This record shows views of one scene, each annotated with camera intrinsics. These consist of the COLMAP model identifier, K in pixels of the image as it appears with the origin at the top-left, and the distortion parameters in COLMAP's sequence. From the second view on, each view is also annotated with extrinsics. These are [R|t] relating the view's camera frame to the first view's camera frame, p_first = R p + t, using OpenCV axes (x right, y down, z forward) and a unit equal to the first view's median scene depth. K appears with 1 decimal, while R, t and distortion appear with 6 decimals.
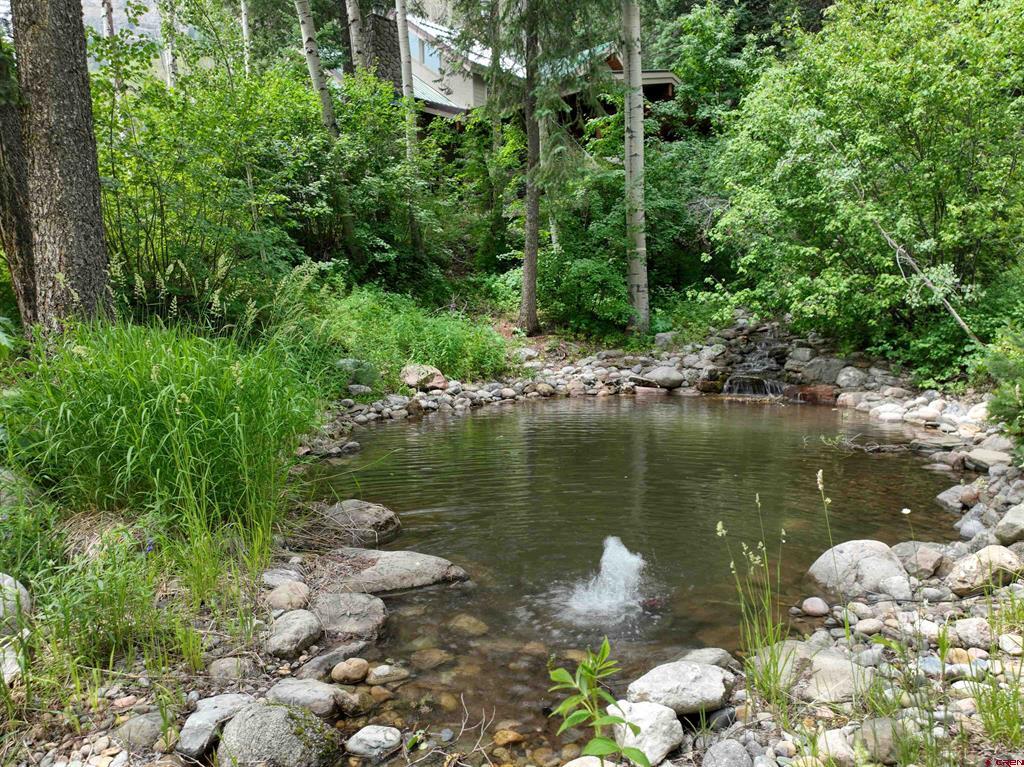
lens RADIAL K [[716.8, 0, 511.6], [0, 716.8, 384.2], [0, 0, 1]] dist [0.038841, 0.001999]
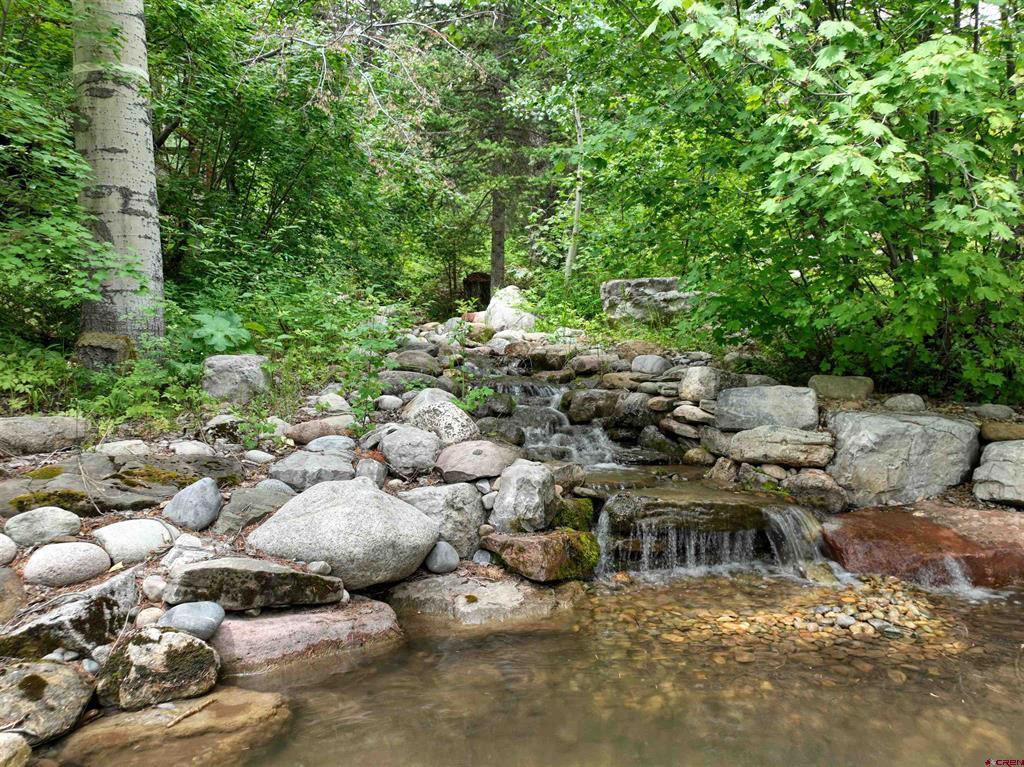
lens RADIAL K [[716.8, 0, 512.1], [0, 716.8, 384.7], [0, 0, 1]] dist [0.038841, 0.001999]
pose [[0.725079, -0.001428, 0.688664, 0.098953], [0.067080, 0.995389, -0.068562, -0.033894], [-0.685391, 0.095908, 0.721832, 0.774273]]
